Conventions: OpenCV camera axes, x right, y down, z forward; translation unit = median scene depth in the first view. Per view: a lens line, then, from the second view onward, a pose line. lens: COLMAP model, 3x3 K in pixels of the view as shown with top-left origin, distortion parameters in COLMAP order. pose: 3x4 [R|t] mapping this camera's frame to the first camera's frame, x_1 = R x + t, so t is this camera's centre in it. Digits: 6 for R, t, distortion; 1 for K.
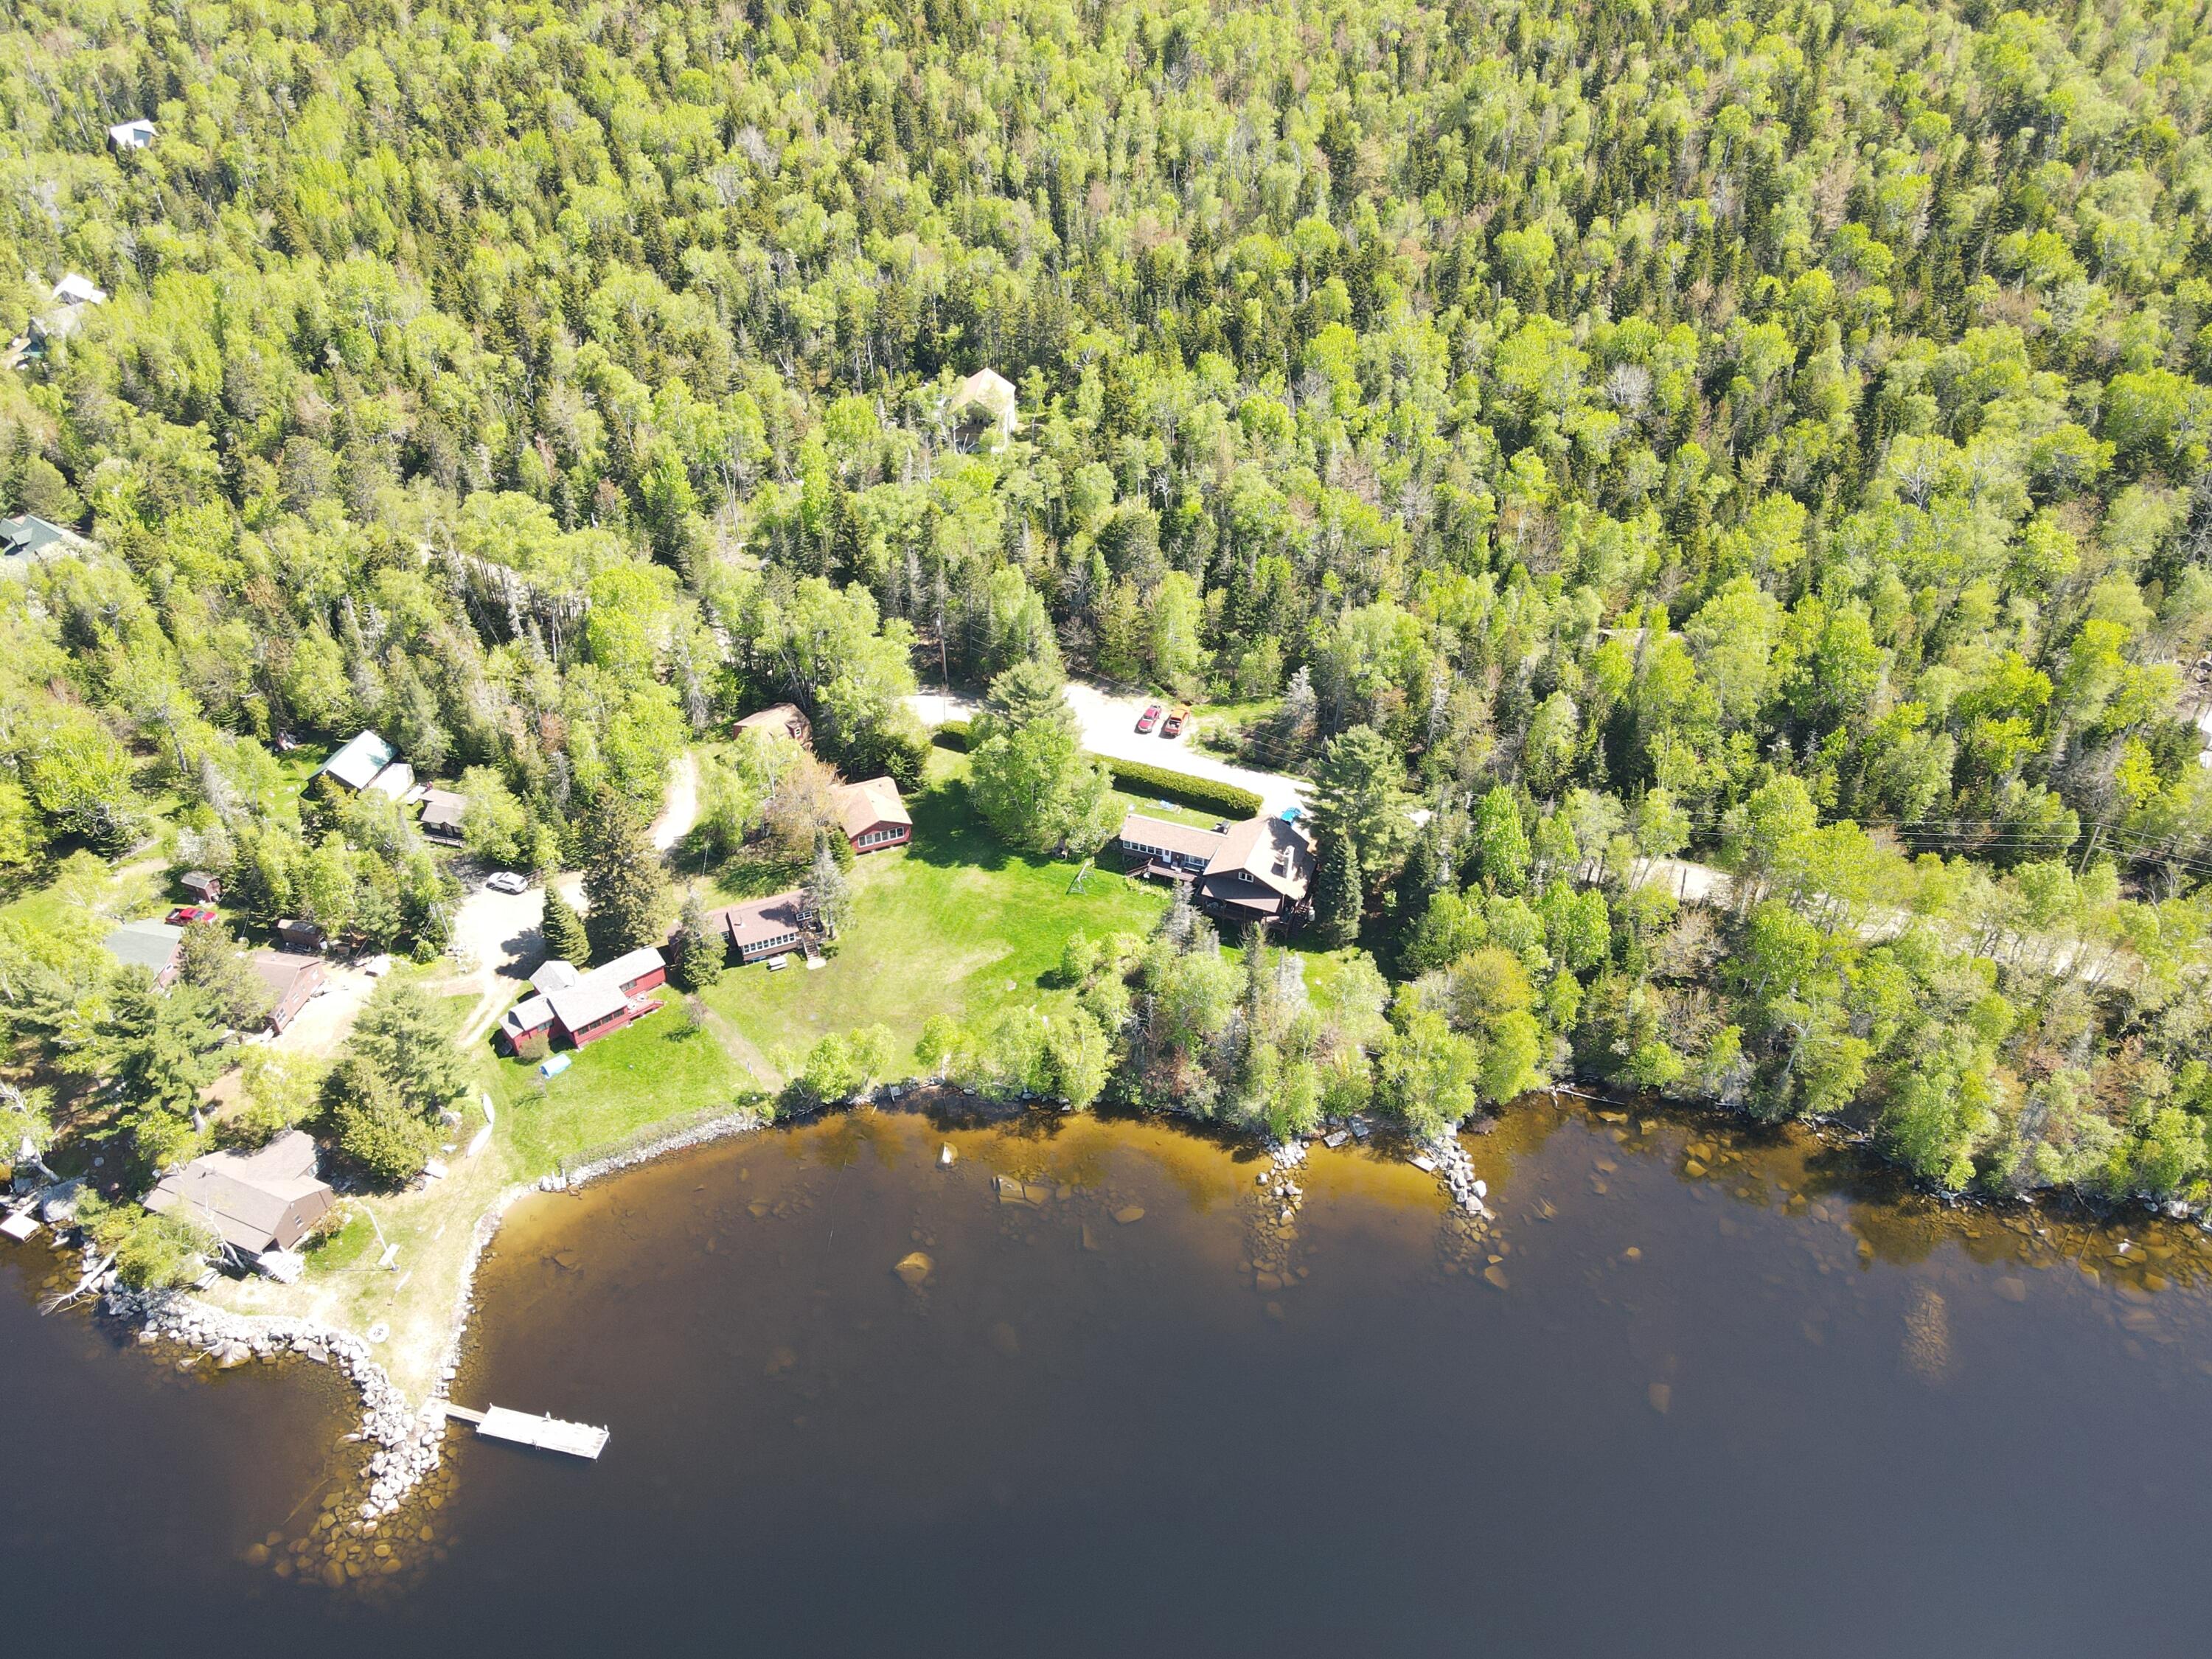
lens RADIAL K [[1667.0, 0, 1106.0], [0, 1667.0, 829.5], [0, 0, 1]] dist [0.018327, 0.004323]
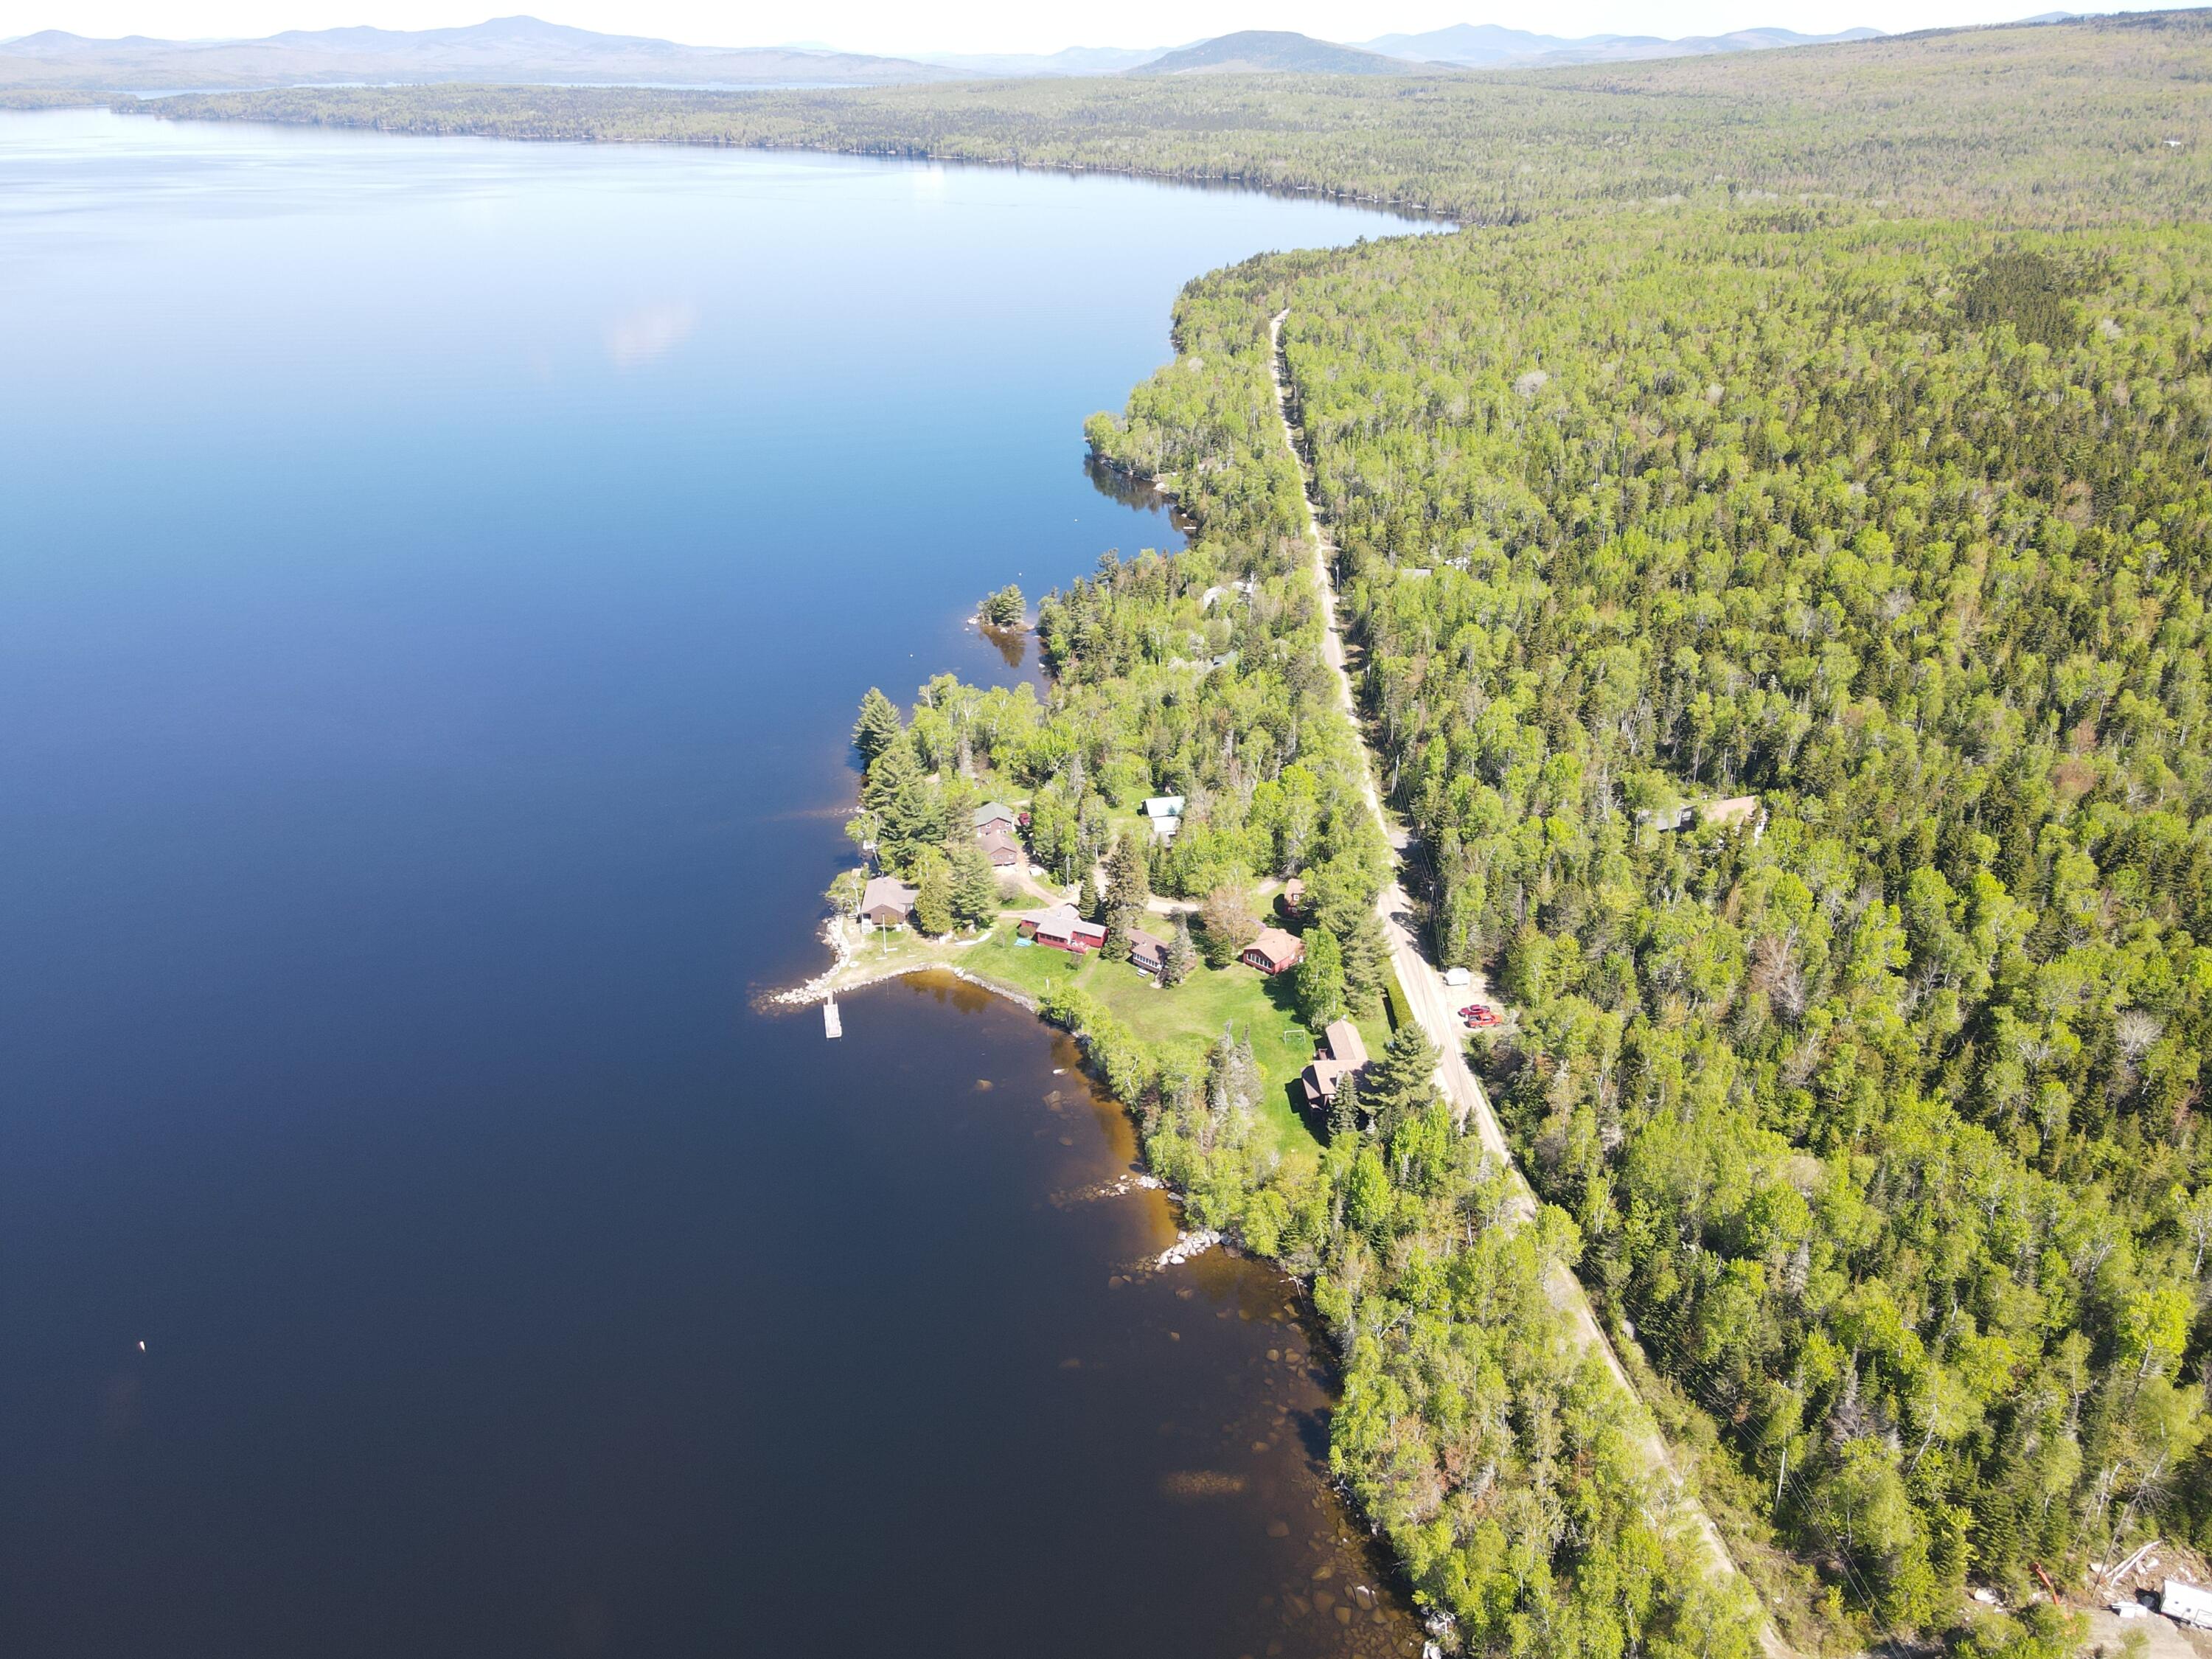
lens RADIAL K [[1667.0, 0, 1106.0], [0, 1667.0, 829.5], [0, 0, 1]] dist [0.018327, 0.004323]
pose [[0.410466, 0.372225, -0.832446, 1.266353], [-0.546843, 0.831006, 0.101942, -0.214123], [0.729712, 0.413374, 0.544649, -0.007475]]
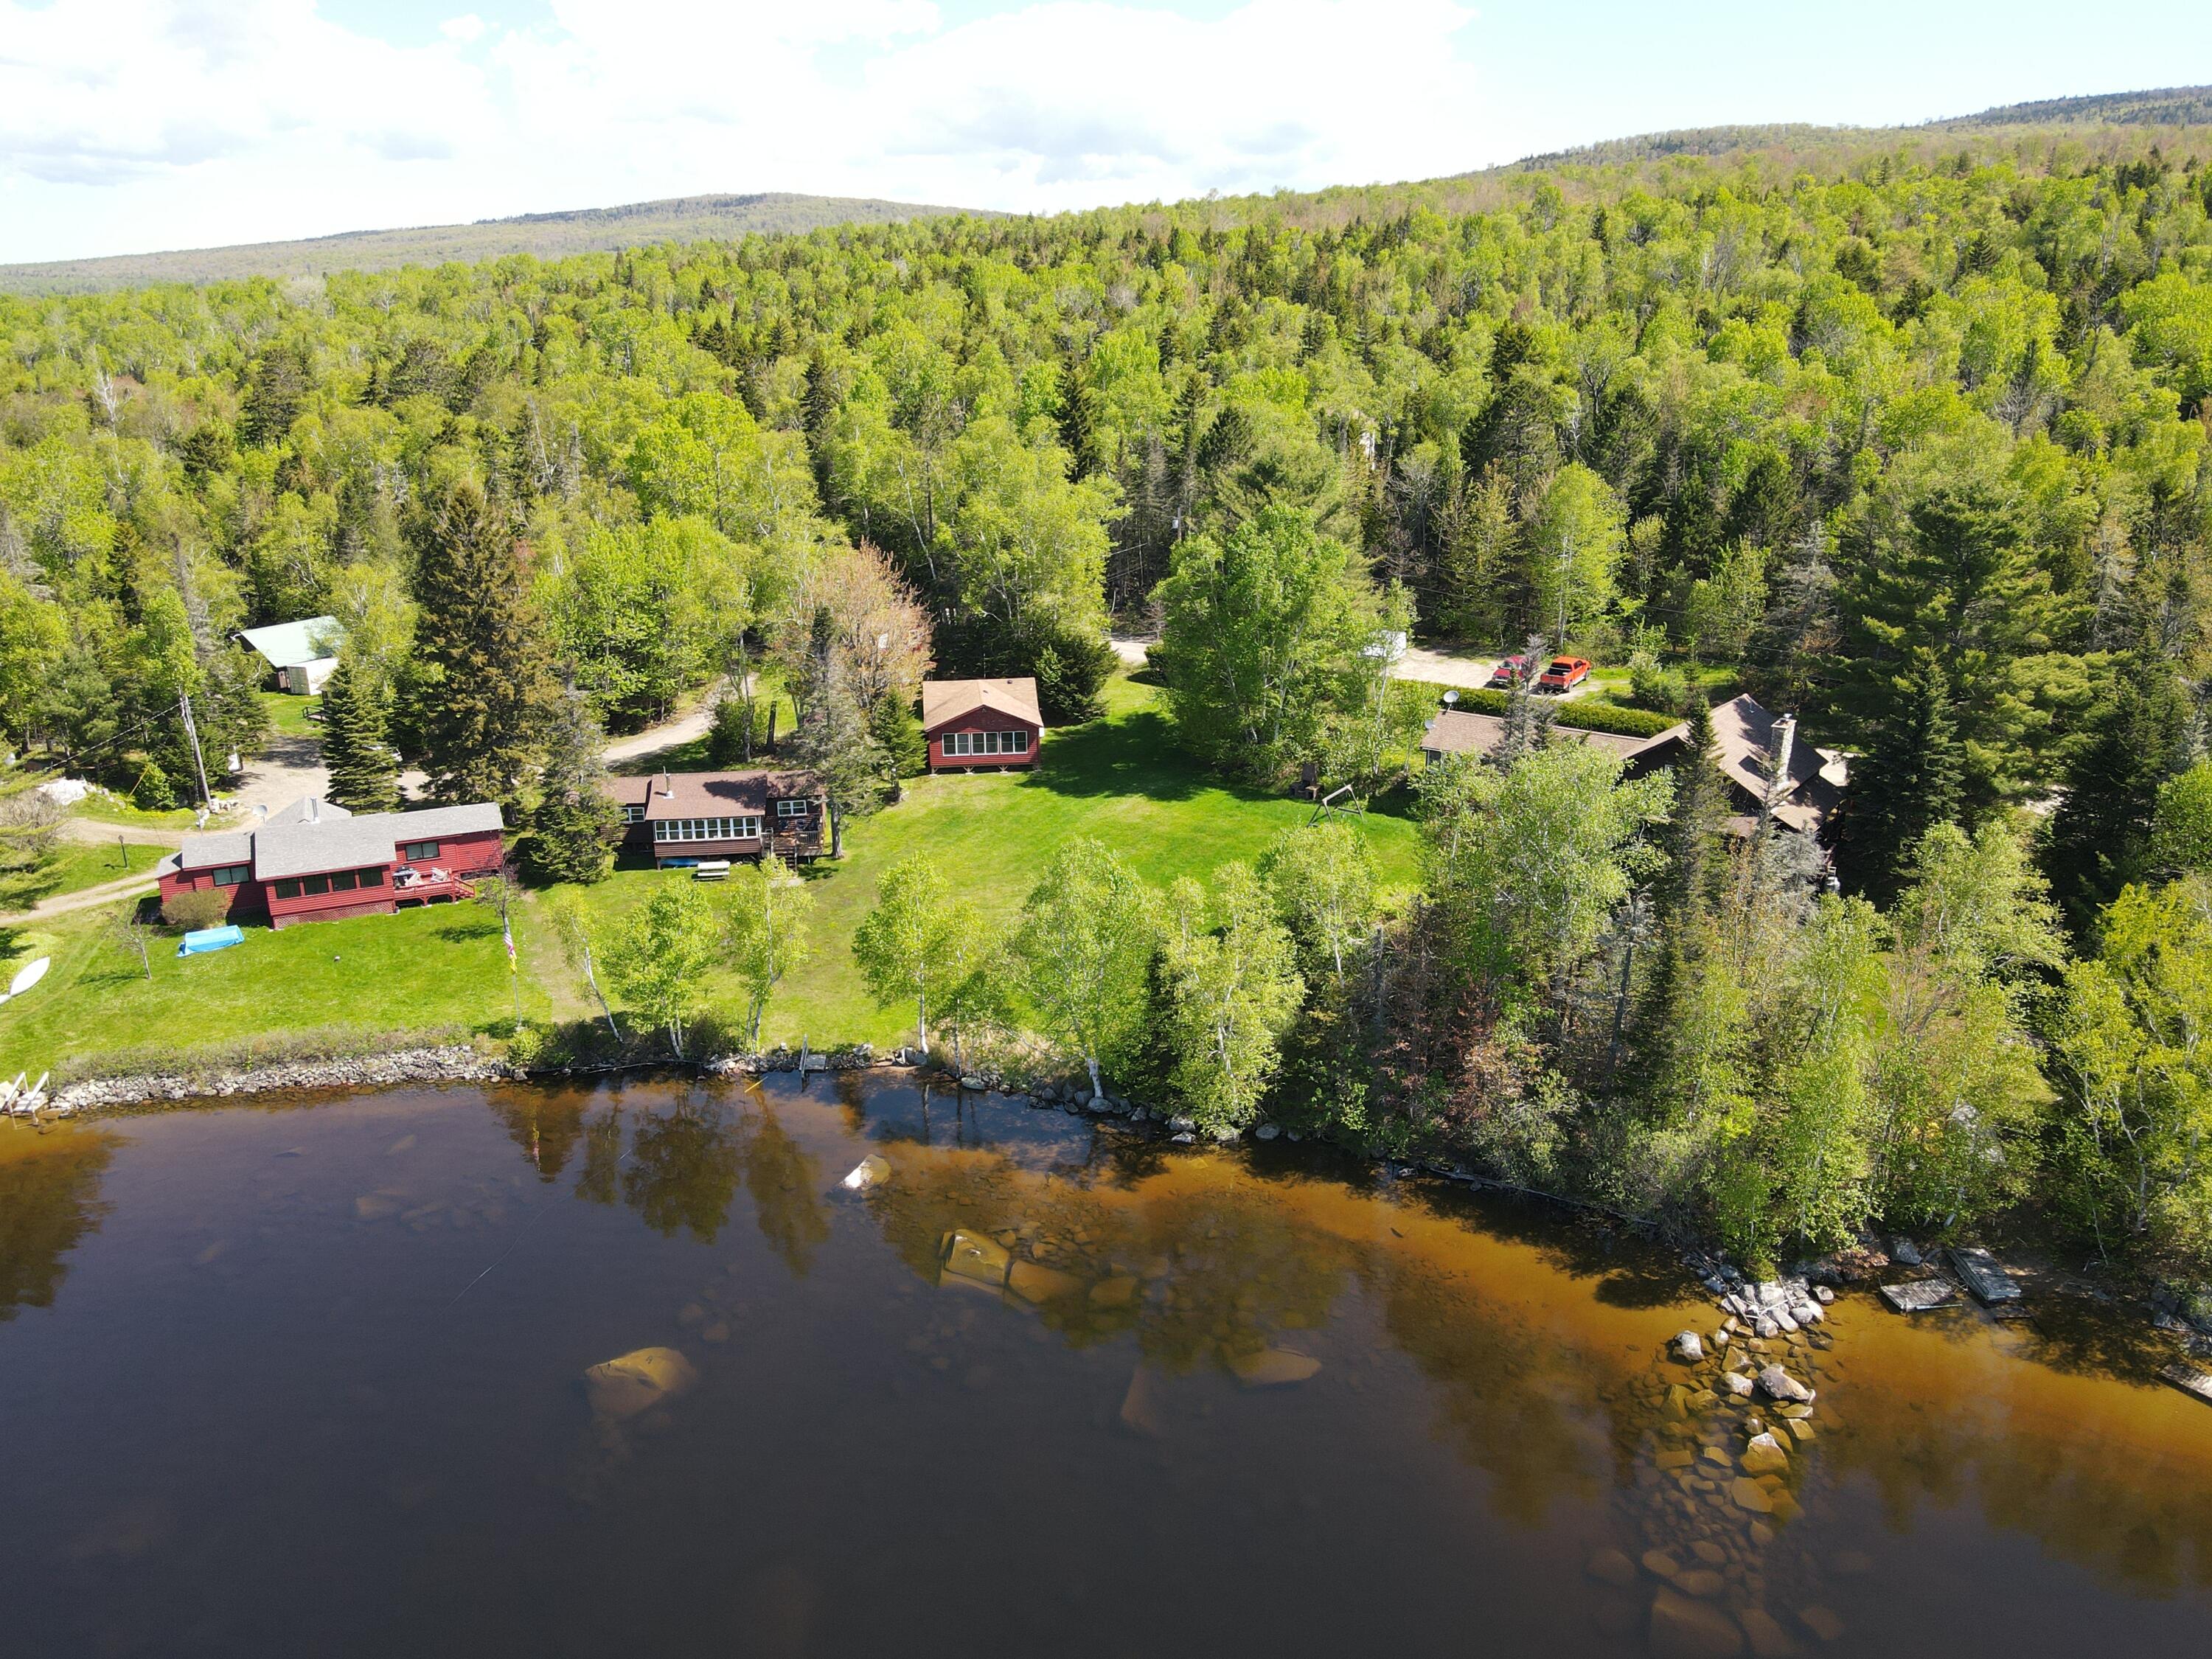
lens RADIAL K [[1667.0, 0, 1106.0], [0, 1667.0, 829.5], [0, 0, 1]] dist [0.018327, 0.004323]
pose [[0.962246, 0.084337, -0.258785, 0.057434], [-0.163007, 0.939981, -0.299776, 0.223862], [0.217971, 0.330642, 0.918240, 0.607579]]
